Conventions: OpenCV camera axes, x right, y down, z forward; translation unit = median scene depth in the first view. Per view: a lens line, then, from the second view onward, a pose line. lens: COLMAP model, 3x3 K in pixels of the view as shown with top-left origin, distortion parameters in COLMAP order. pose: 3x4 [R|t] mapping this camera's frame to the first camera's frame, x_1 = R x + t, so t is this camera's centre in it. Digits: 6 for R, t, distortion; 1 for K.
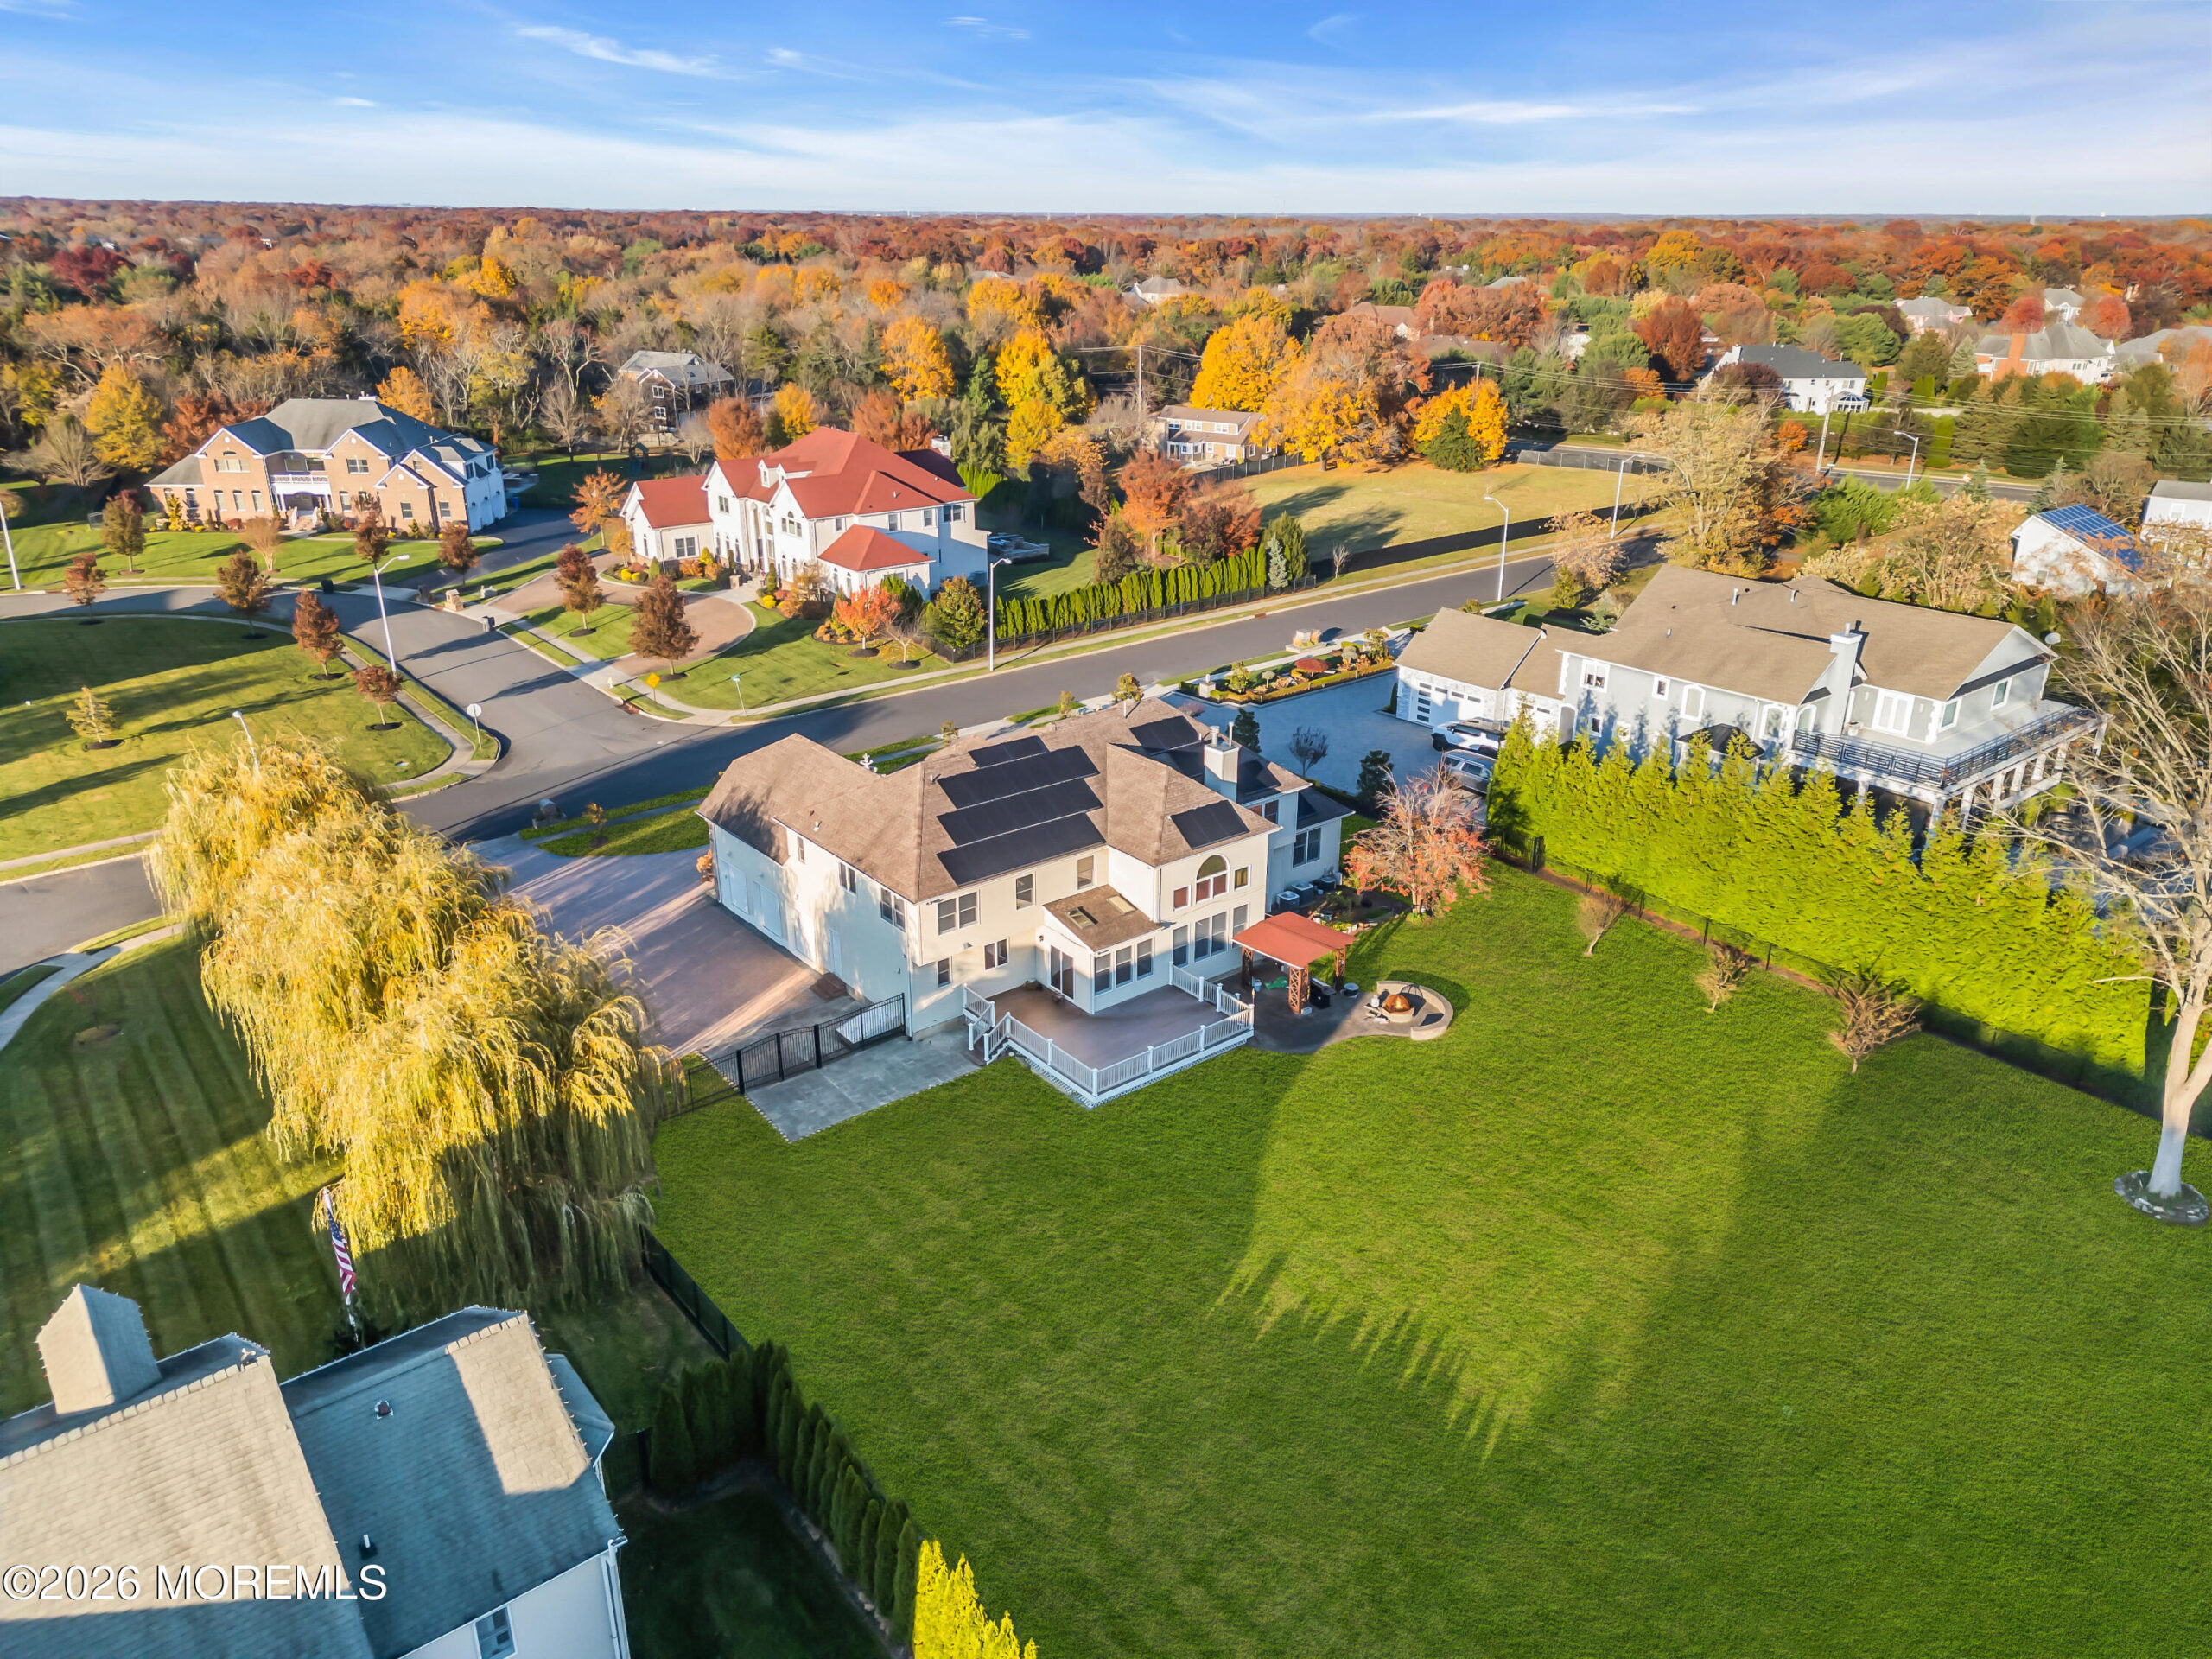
lens RADIAL K [[1530.7, 0, 1108.7], [0, 1530.7, 831.5], [0, 0, 1]] dist [0.080013, -0.081454]
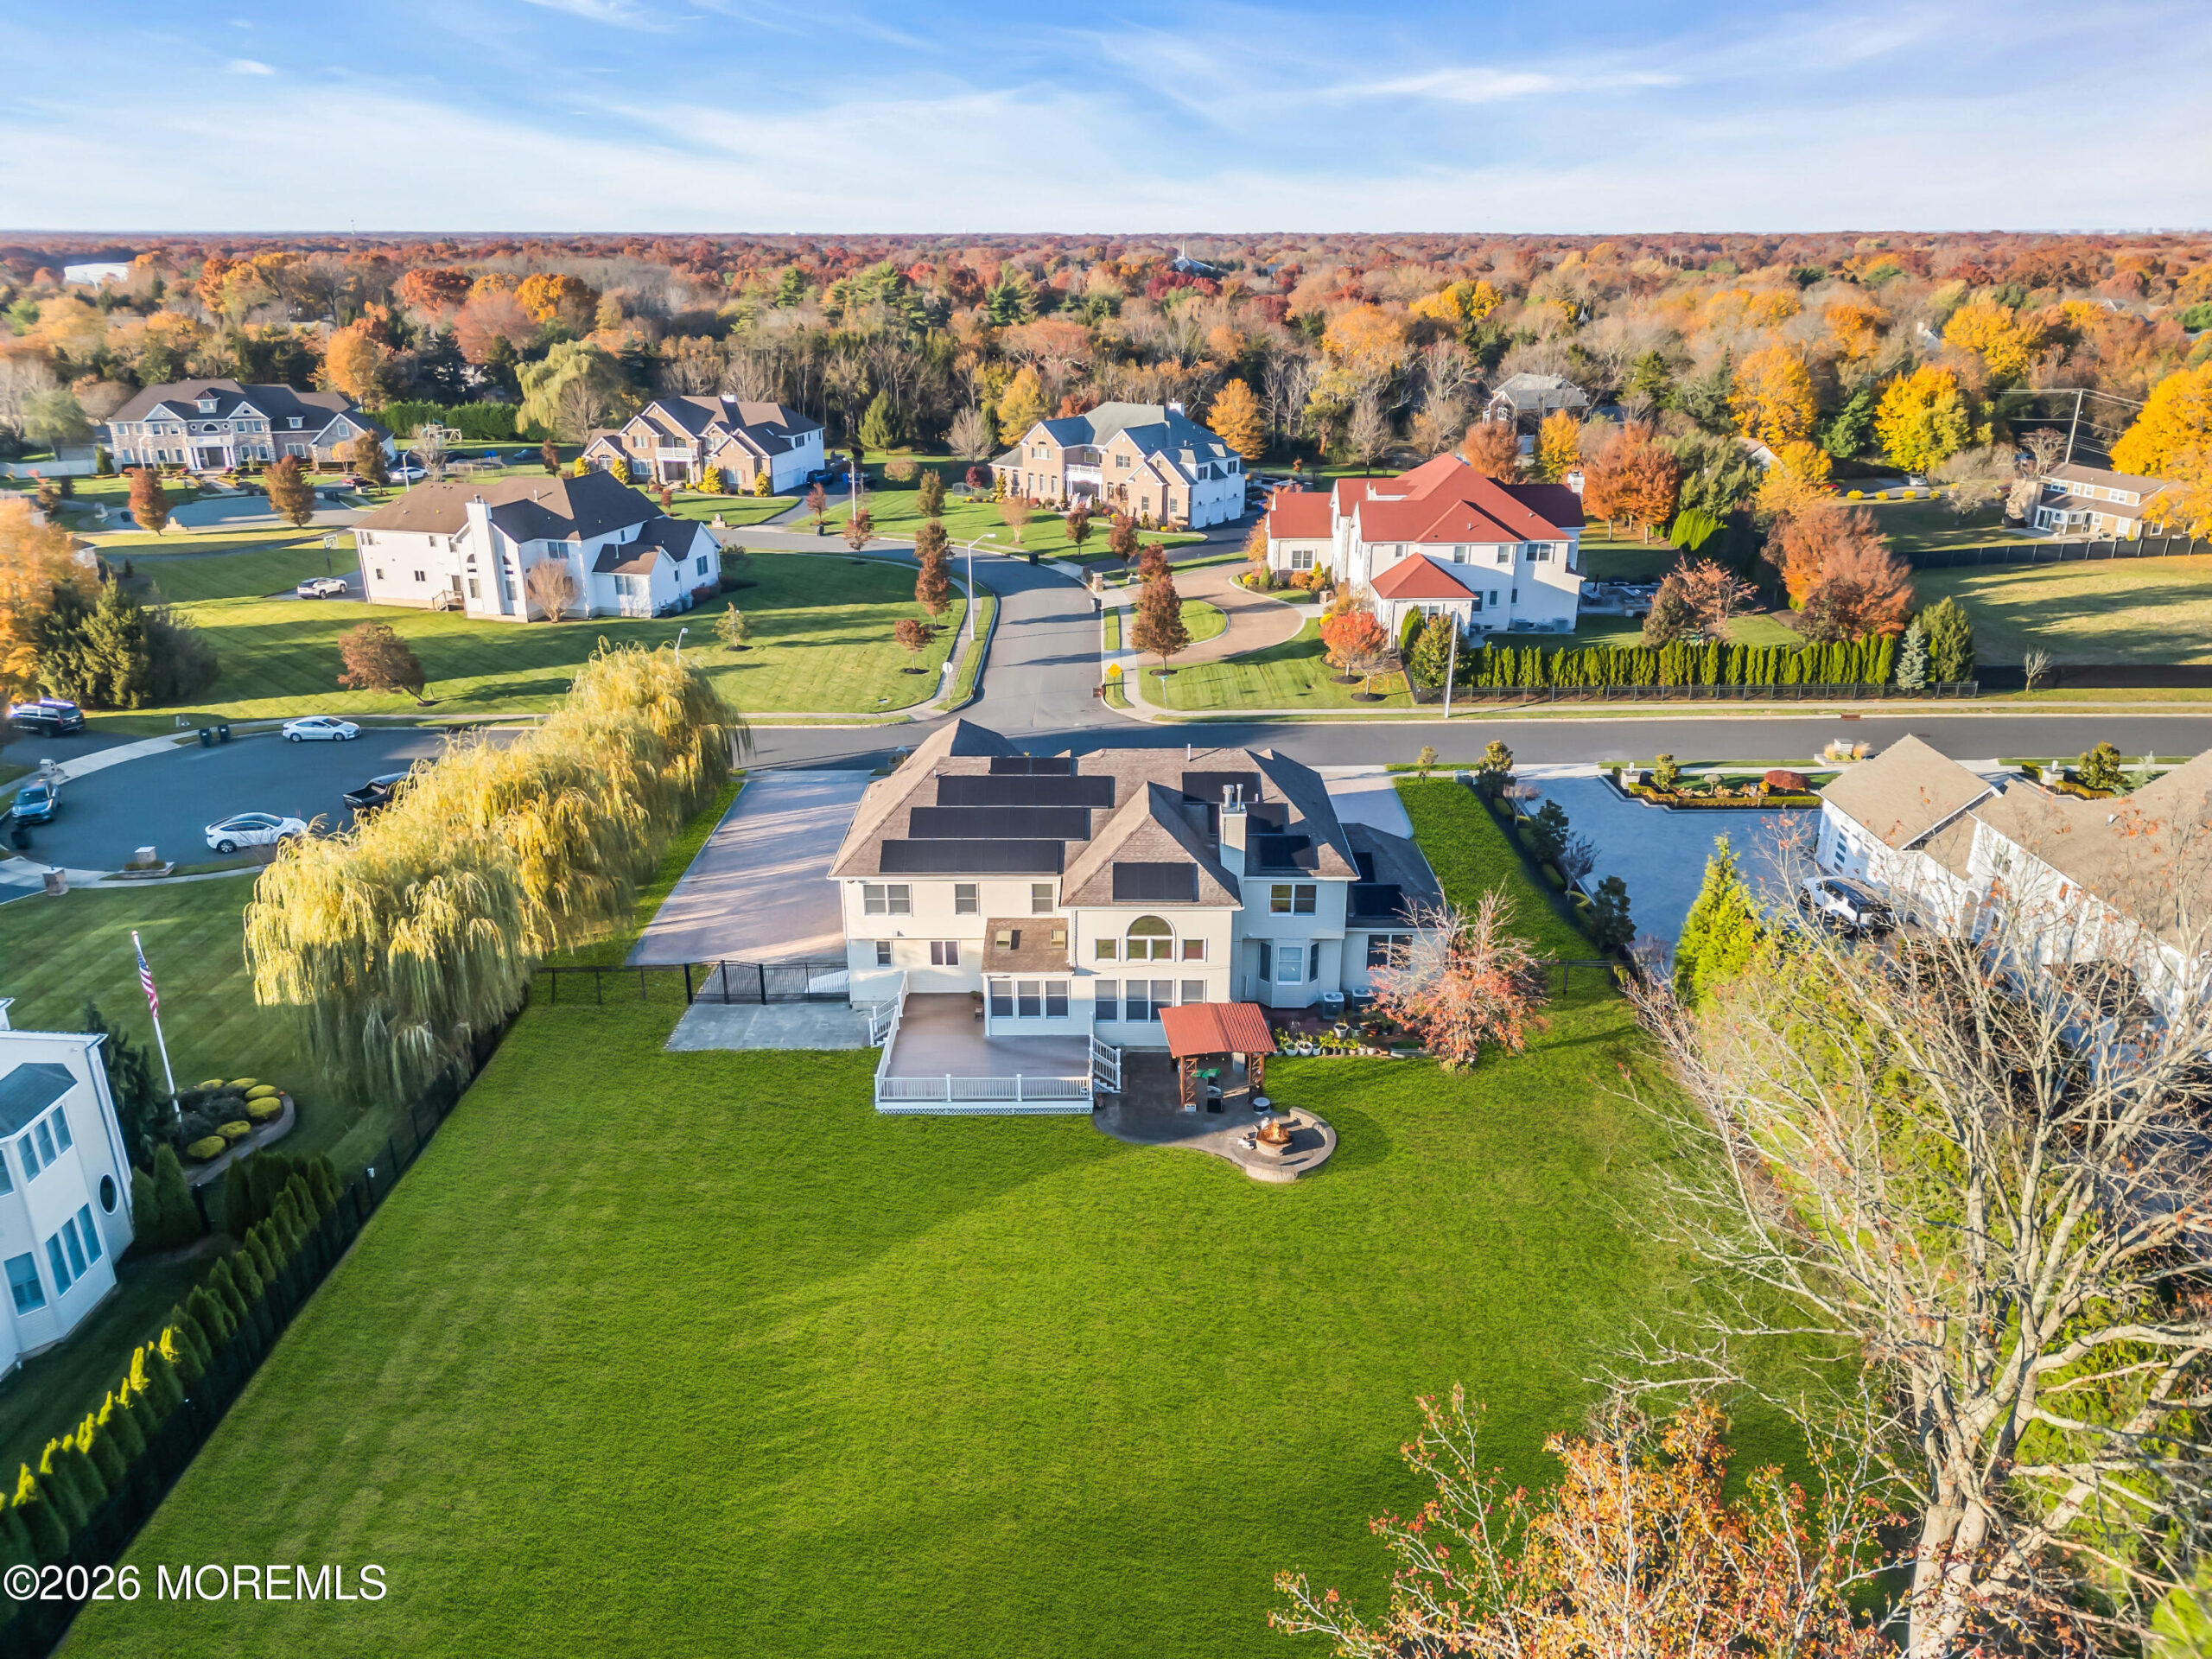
lens RADIAL K [[1530.7, 0, 1108.7], [0, 1530.7, 831.5], [0, 0, 1]] dist [0.080013, -0.081454]
pose [[0.777217, 0.220597, -0.589297, 0.298871], [-0.229106, 0.971457, 0.061489, -0.043516], [0.586041, 0.087221, 0.805573, 0.116818]]
